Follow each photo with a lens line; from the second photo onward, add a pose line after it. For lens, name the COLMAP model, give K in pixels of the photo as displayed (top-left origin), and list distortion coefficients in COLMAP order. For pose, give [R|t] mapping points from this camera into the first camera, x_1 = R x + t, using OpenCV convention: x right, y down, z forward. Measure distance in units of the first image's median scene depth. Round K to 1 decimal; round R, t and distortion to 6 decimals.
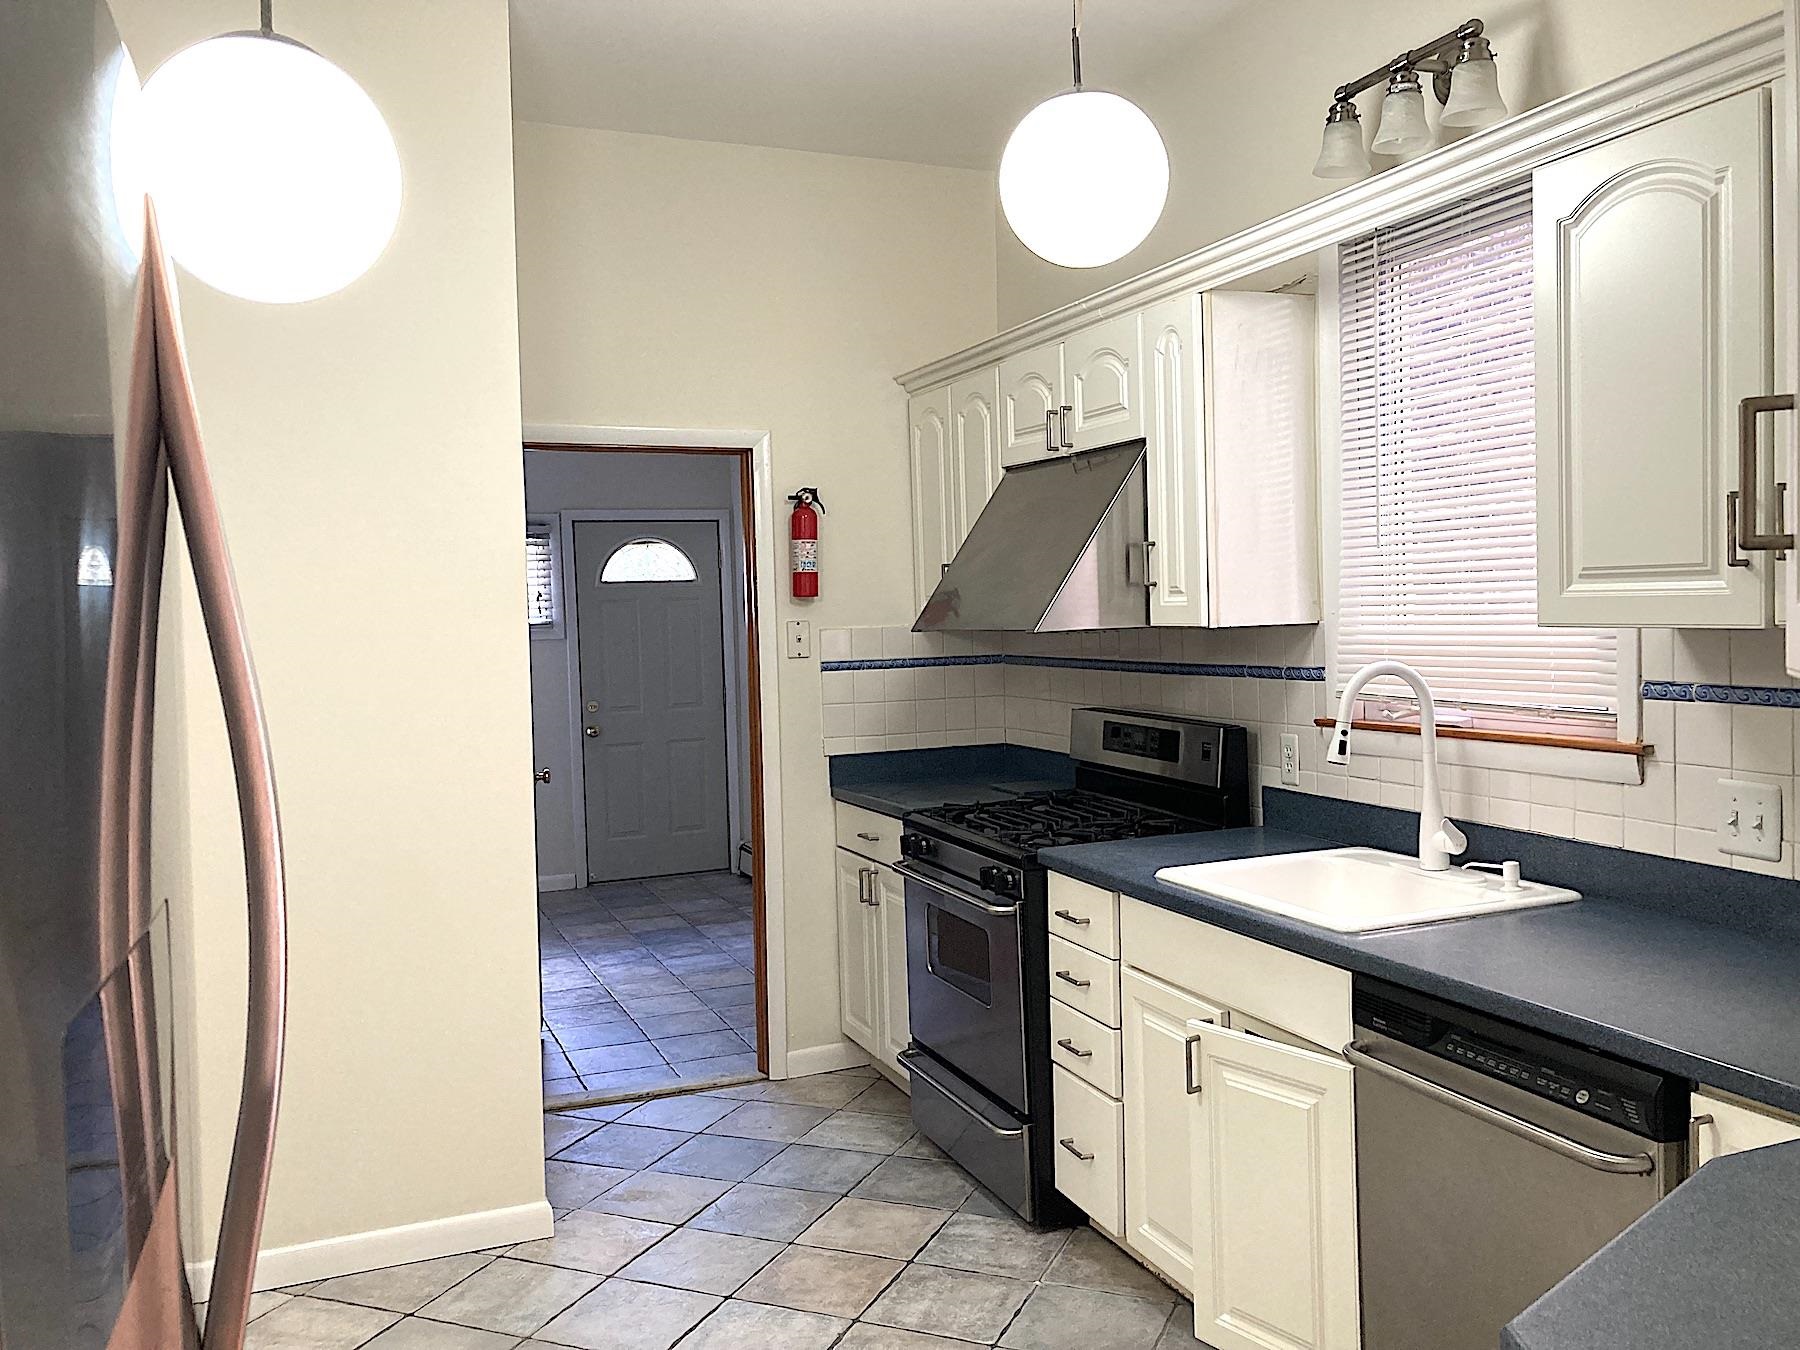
lens RADIAL K [[1450.9, 0, 874.1], [0, 1450.9, 651.4], [0, 0, 1]] dist [0.115607, -0.209602]
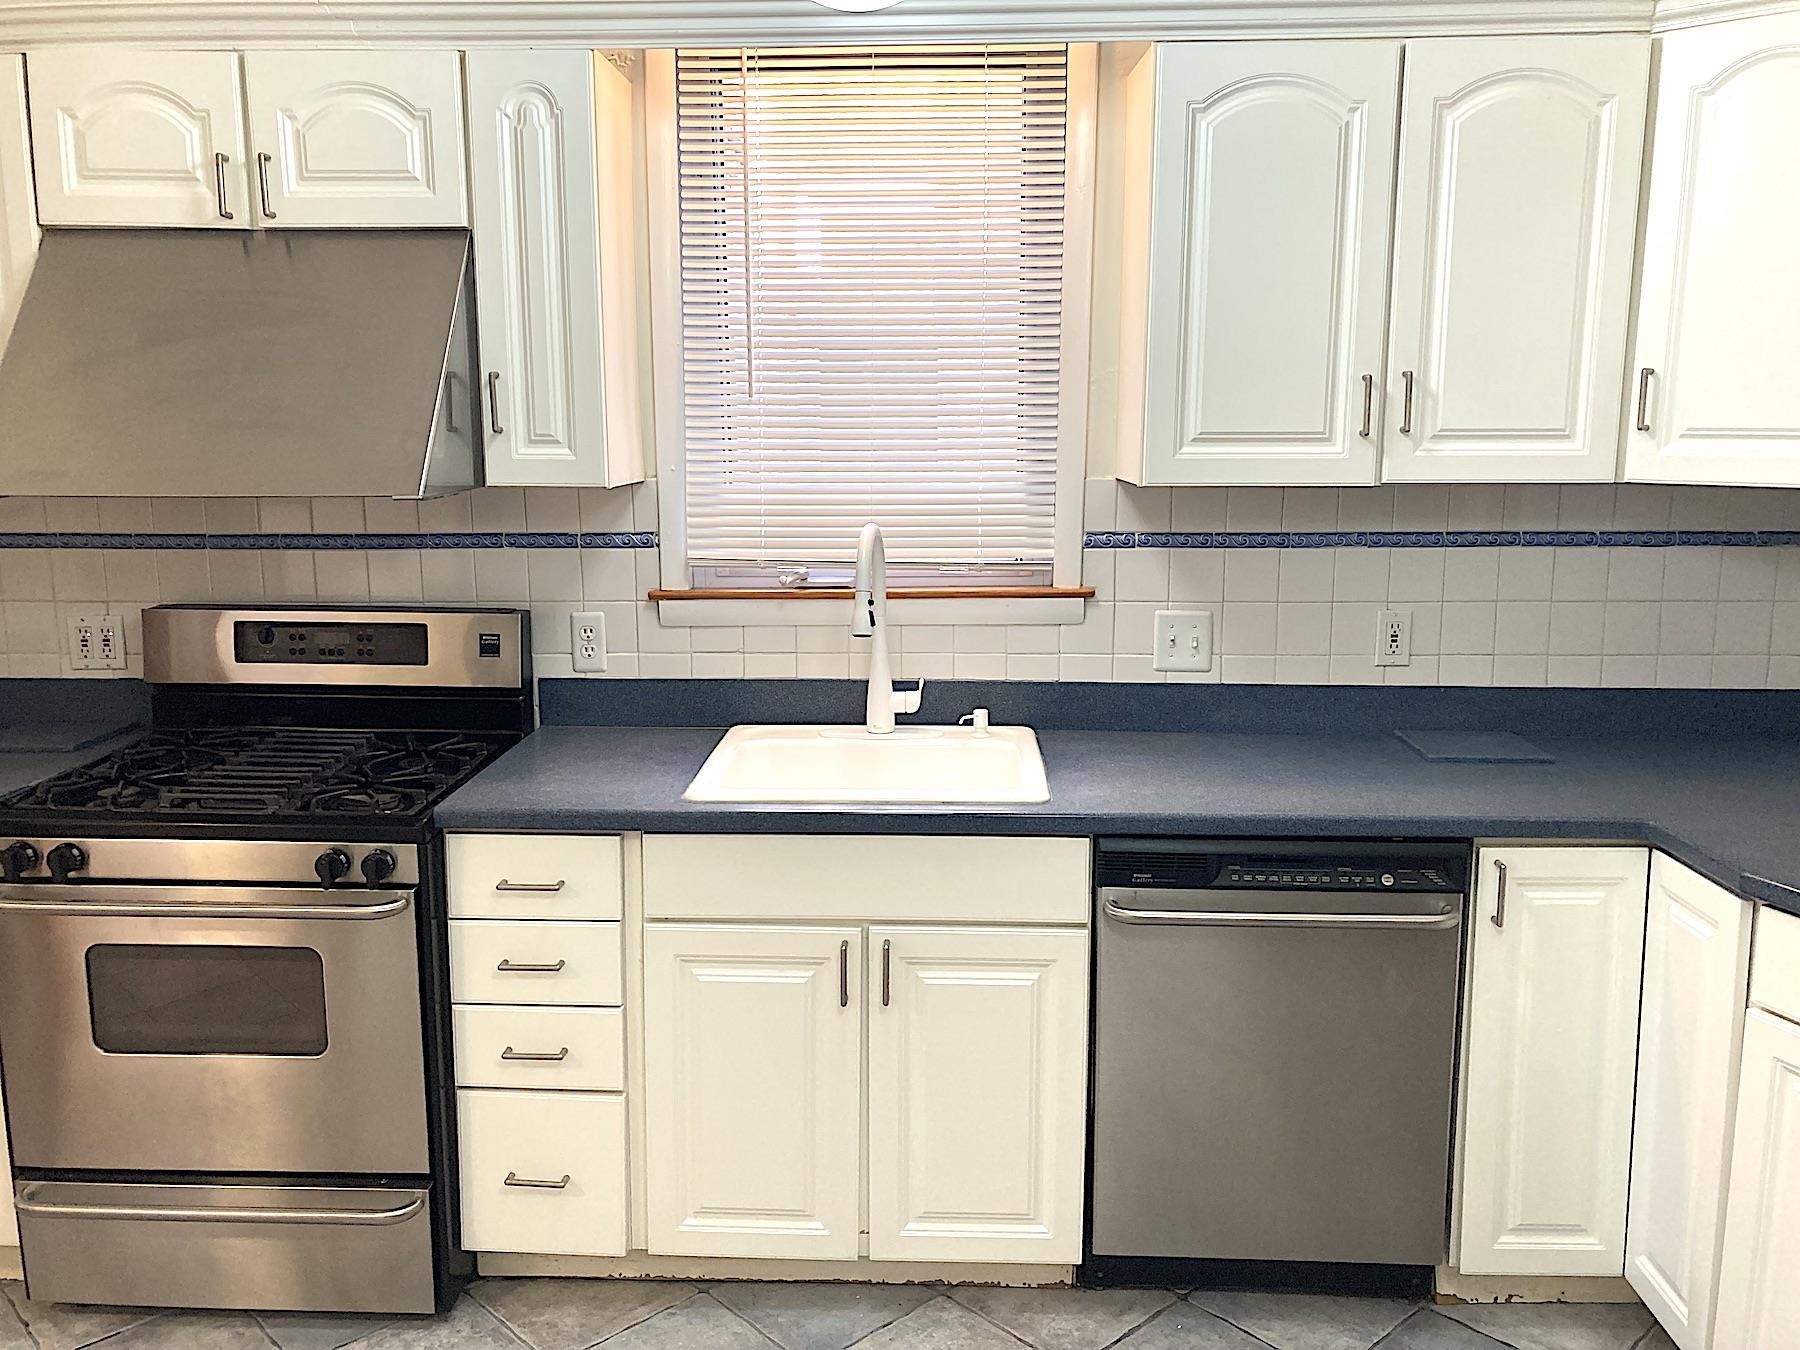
lens RADIAL K [[1452.9, 0, 899.5], [0, 1452.9, 646.0], [0, 0, 1]] dist [0.010088, -0.007758]
pose [[0.396870, -0.113689, 0.910807, -0.396526], [0.018701, 0.993095, 0.115811, -0.017587], [-0.917684, -0.028929, 0.396256, 0.483259]]
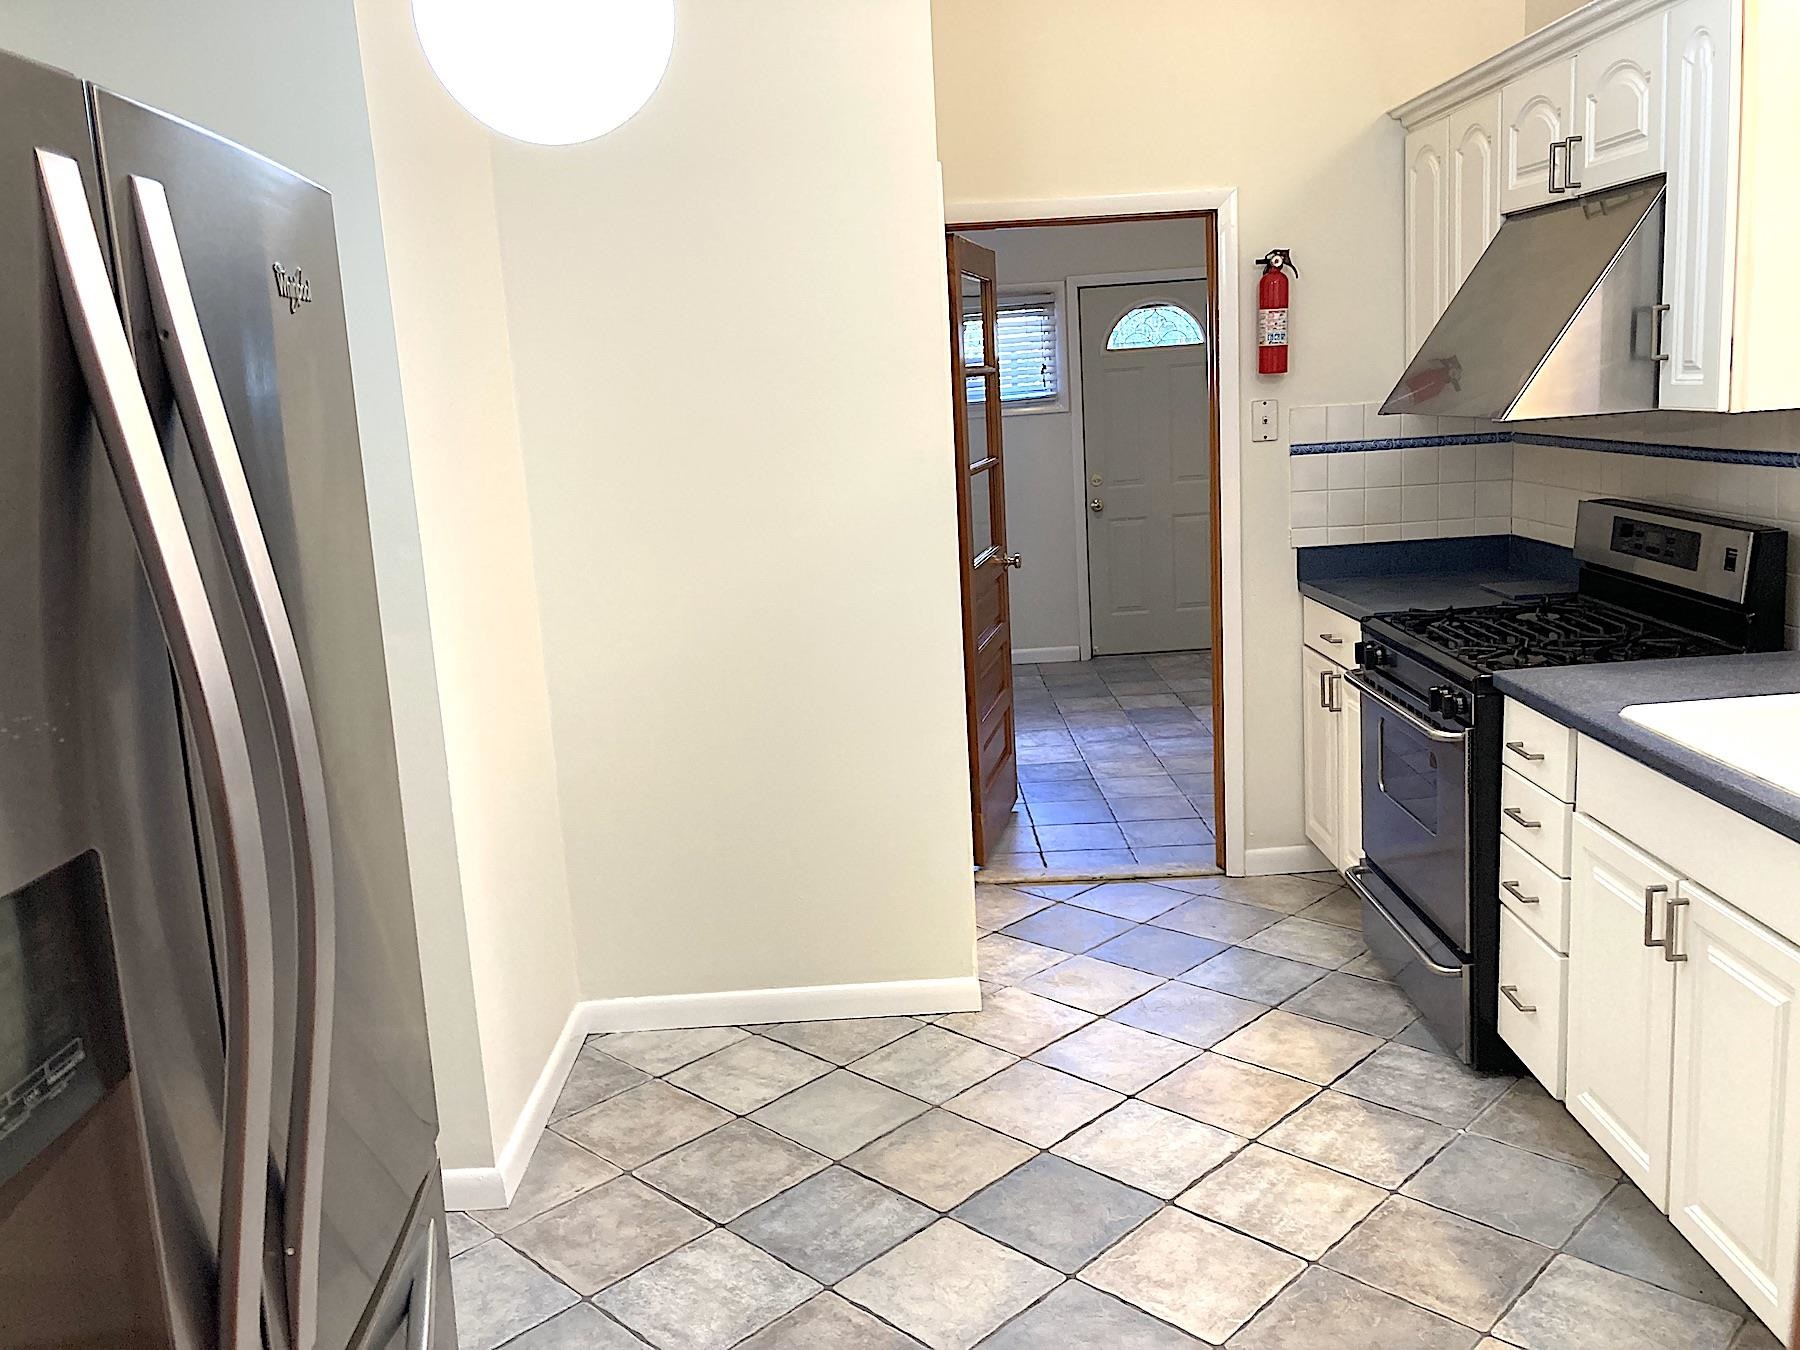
lens RADIAL K [[1452.9, 0, 899.5], [0, 1452.9, 646.0], [0, 0, 1]] dist [0.010088, -0.007758]
pose [[0.934510, 0.038319, -0.353868, 0.081233], [0.019763, 0.987068, 0.159078, -0.023653], [0.355387, -0.155653, 0.921668, 0.064231]]
